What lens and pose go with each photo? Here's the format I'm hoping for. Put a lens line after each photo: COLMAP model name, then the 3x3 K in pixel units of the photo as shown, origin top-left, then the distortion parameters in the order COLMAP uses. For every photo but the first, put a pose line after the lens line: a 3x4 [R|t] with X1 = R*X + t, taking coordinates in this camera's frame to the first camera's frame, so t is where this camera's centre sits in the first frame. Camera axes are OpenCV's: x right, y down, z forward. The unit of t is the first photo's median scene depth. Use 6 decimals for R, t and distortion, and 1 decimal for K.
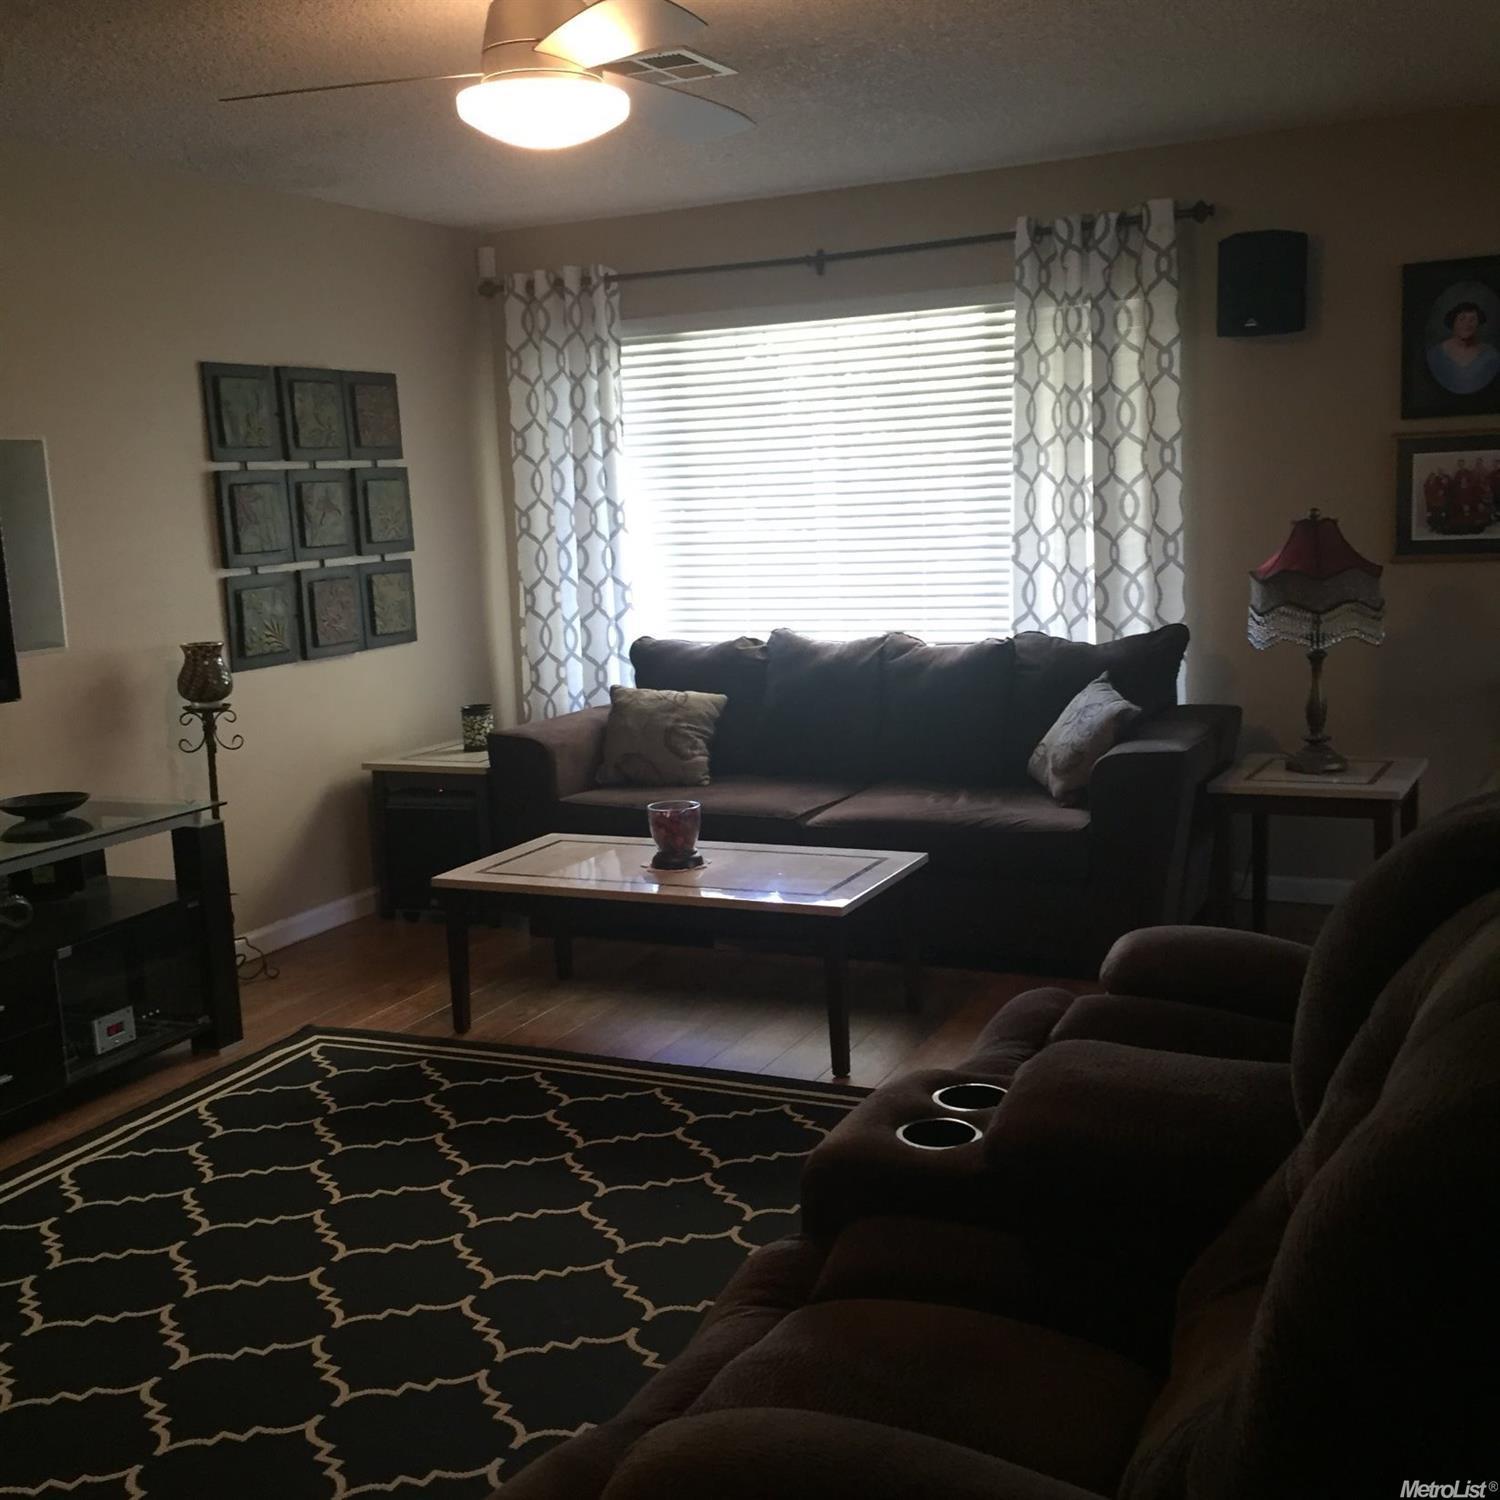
lens RADIAL K [[1726.4, 0, 750.0], [0, 1726.4, 750.0], [0, 0, 1]] dist [0.093764, -0.124378]
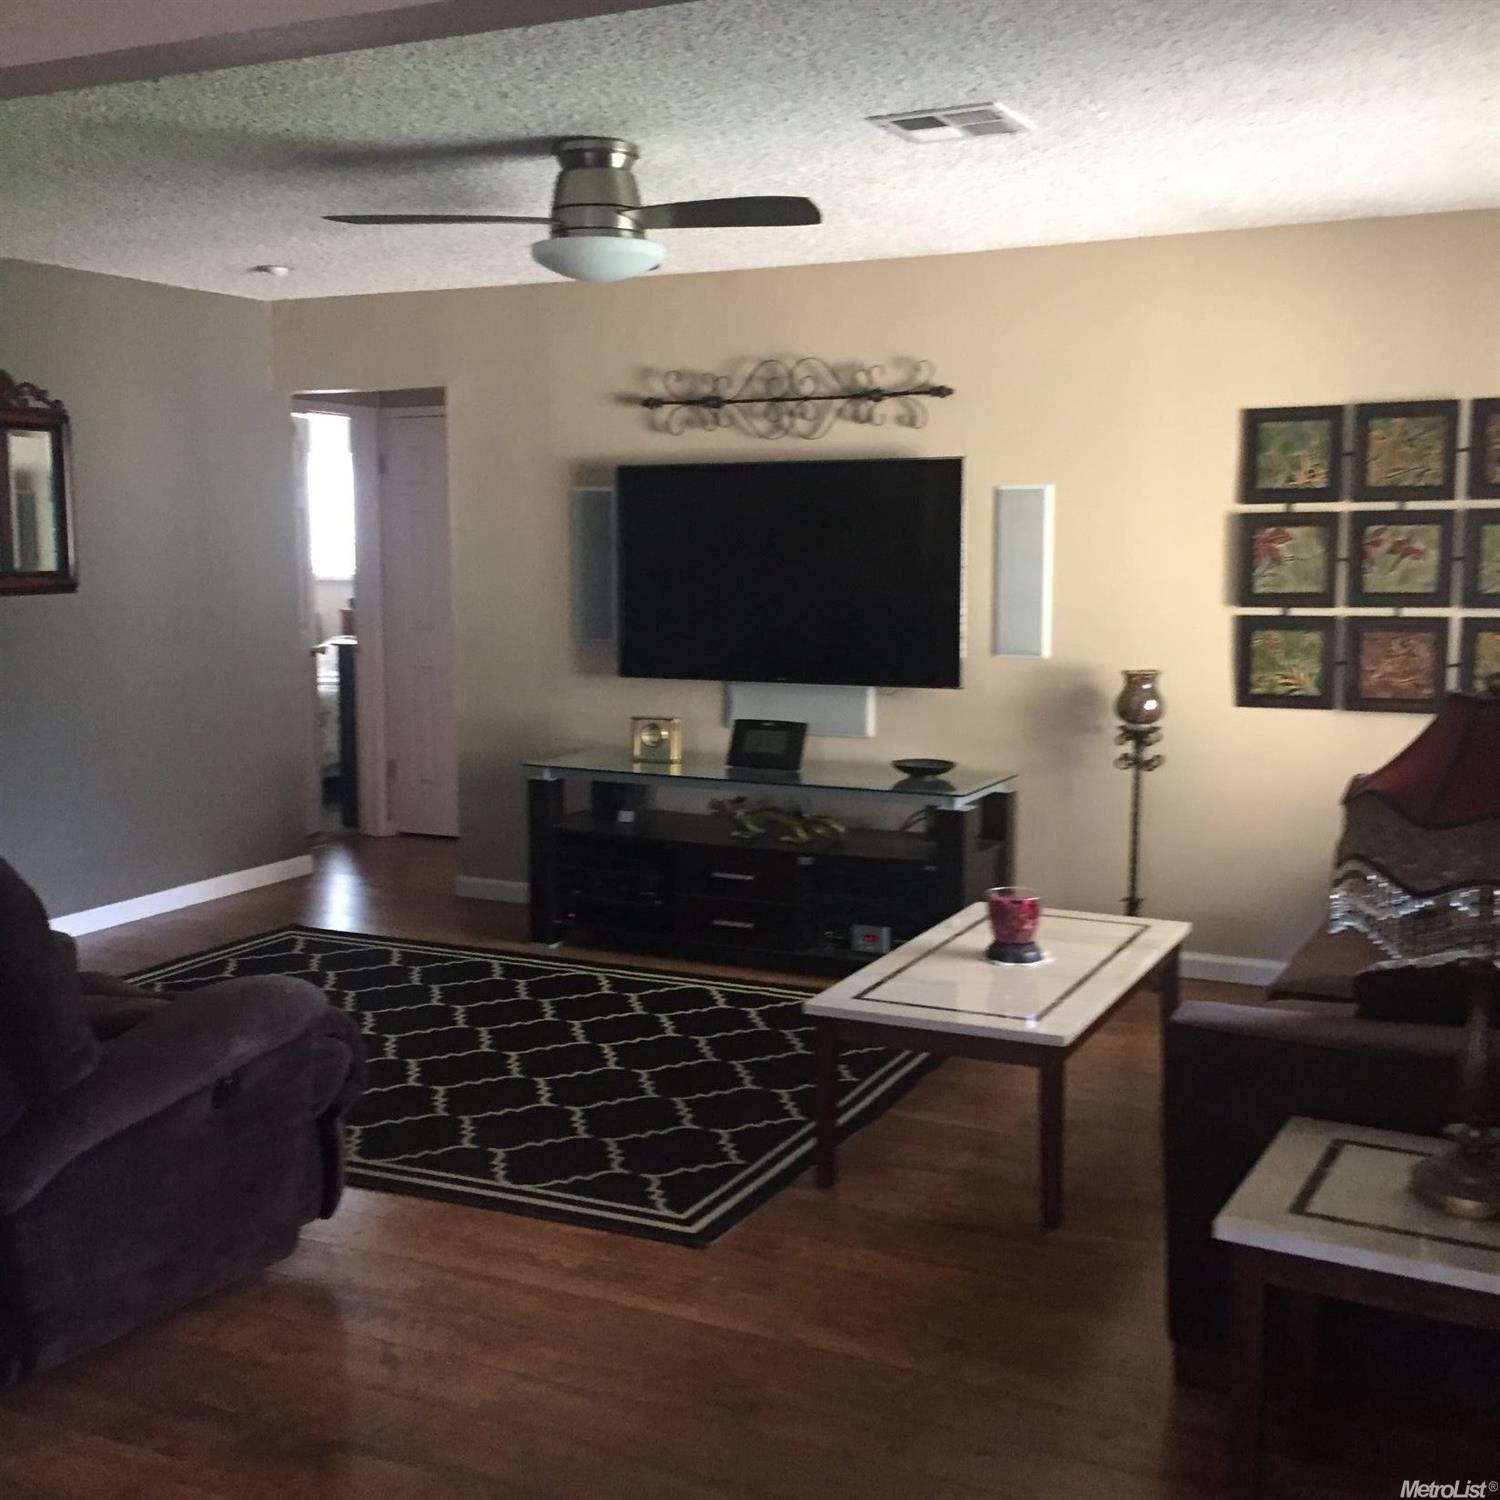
lens RADIAL K [[1726.4, 0, 750.0], [0, 1726.4, 750.0], [0, 0, 1]] dist [0.093764, -0.124378]
pose [[-0.009244, 0.149192, -0.988765, 0.741186], [-0.153780, 0.976832, 0.148829, -0.132528], [0.988062, 0.153428, 0.013913, 0.722782]]
